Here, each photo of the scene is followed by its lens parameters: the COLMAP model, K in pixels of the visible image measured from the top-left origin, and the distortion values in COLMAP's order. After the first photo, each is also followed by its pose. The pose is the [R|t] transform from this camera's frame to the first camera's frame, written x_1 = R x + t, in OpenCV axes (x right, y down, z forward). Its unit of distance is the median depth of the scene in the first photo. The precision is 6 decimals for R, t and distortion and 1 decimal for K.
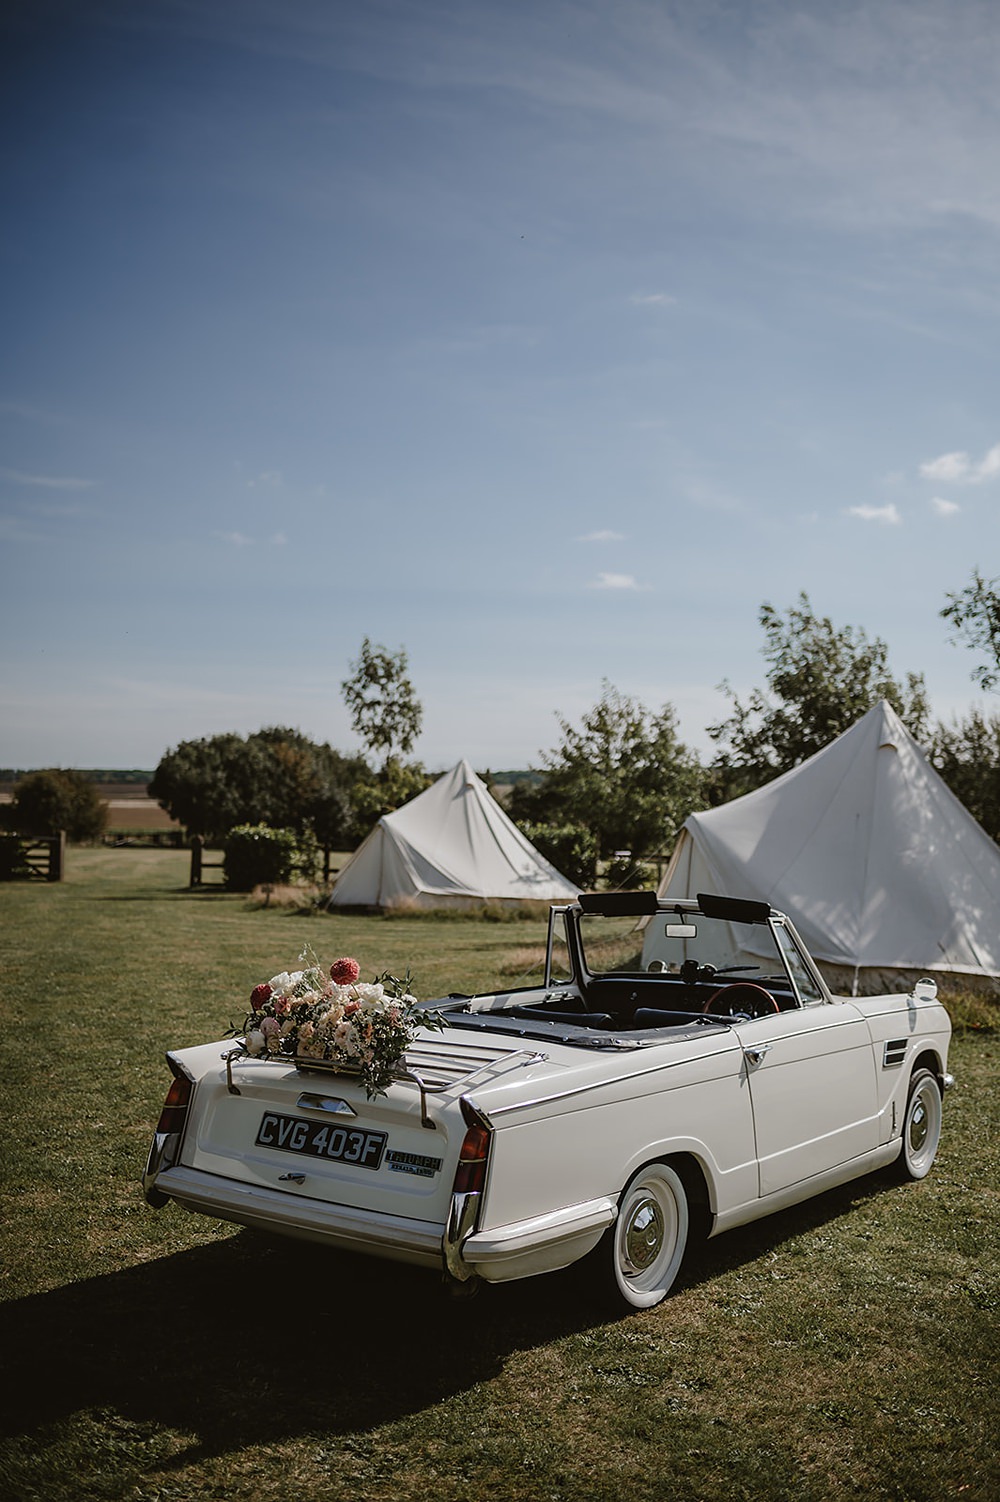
lens RADIAL K [[1459.9, 0, 500.0], [0, 1459.9, 751.0], [0, 0, 1]] dist [-0.069188, 0.019657]
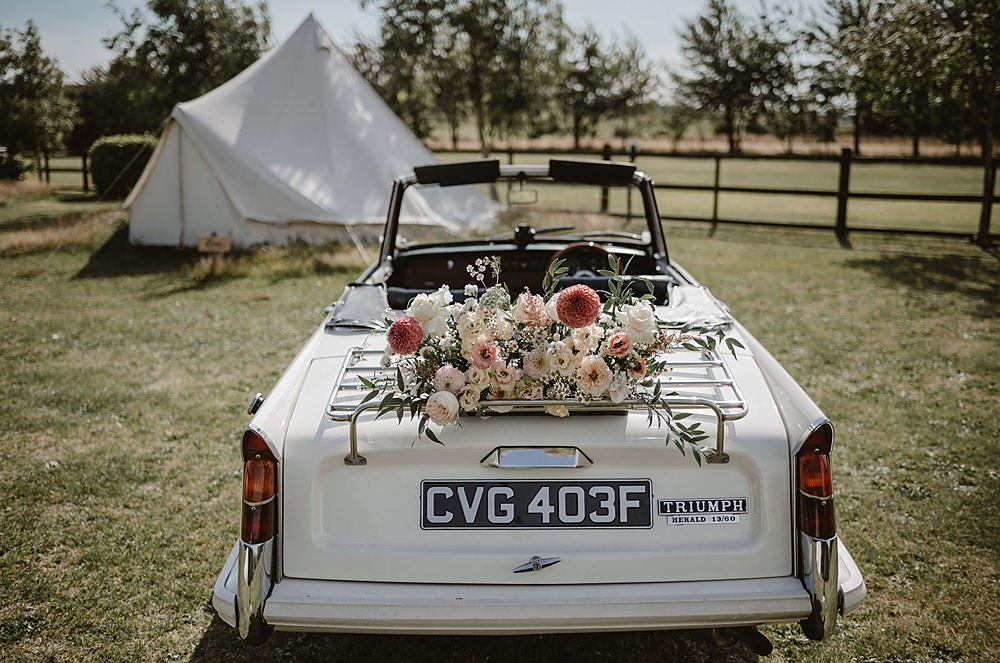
lens RADIAL K [[972.0, 0, 500.0], [0, 972.0, 331.5], [0, 0, 1]] dist [-0.069188, 0.019657]
pose [[0.802312, -0.139381, 0.580404, -0.084254], [-0.015446, 0.967182, 0.253616, 0.011999], [-0.596705, -0.212444, 0.773828, 0.132770]]
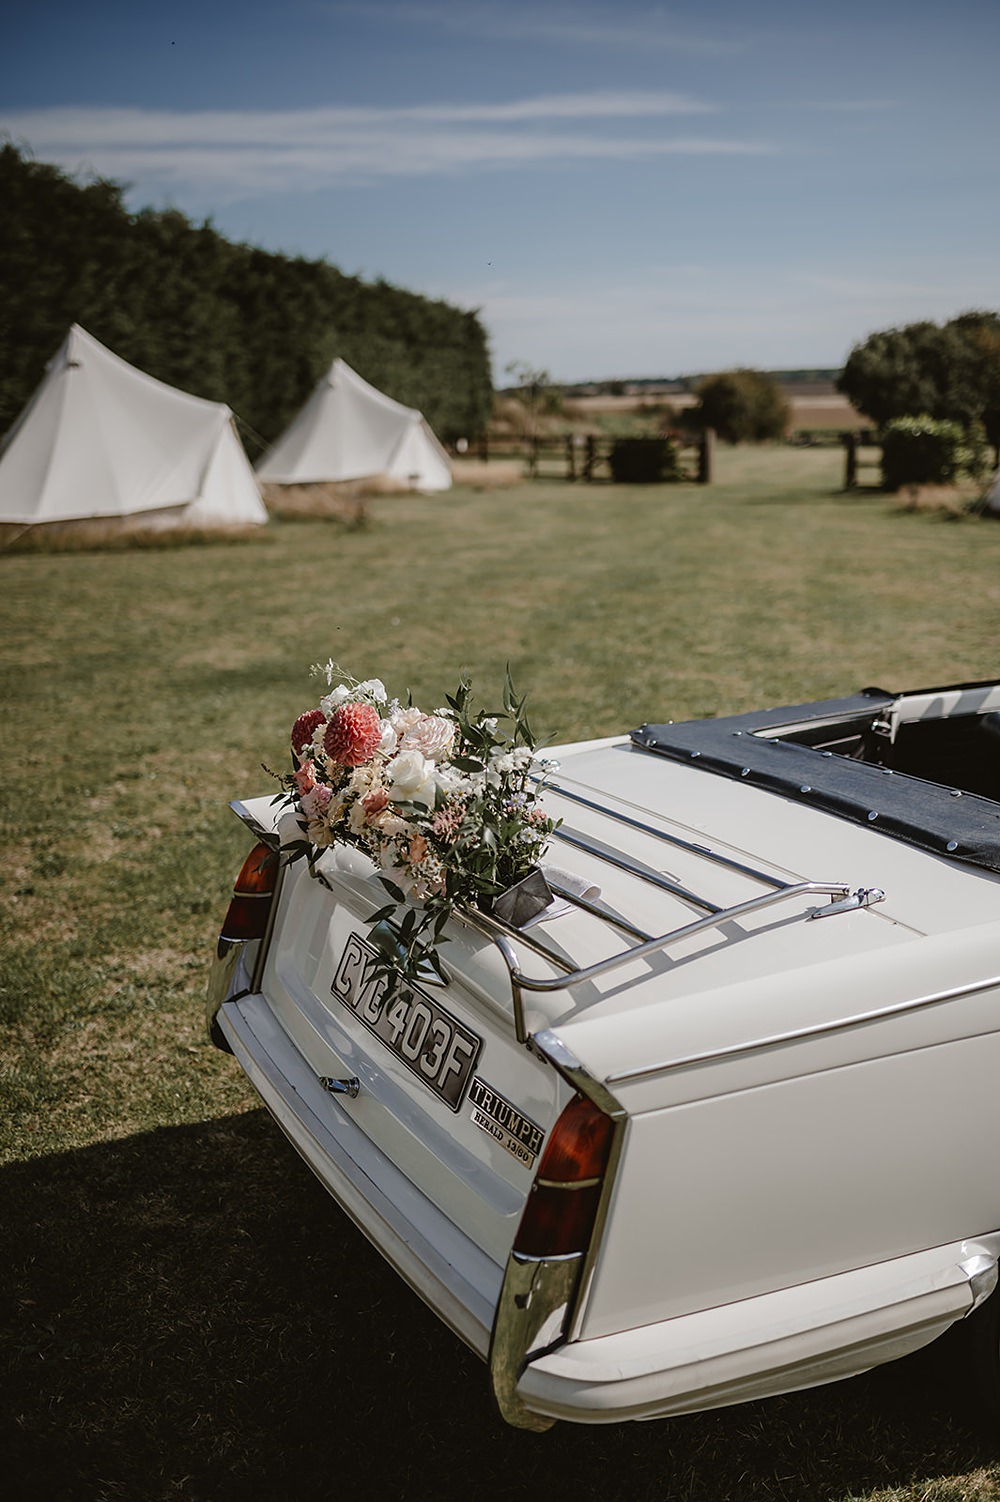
lens RADIAL K [[1459.9, 0, 500.0], [0, 1459.9, 751.0], [0, 0, 1]] dist [-0.069188, 0.019657]
pose [[0.890730, 0.070880, -0.448973, 0.026154], [0.052723, 0.964988, 0.256941, 0.010477], [0.451466, -0.252536, 0.855806, 0.123717]]
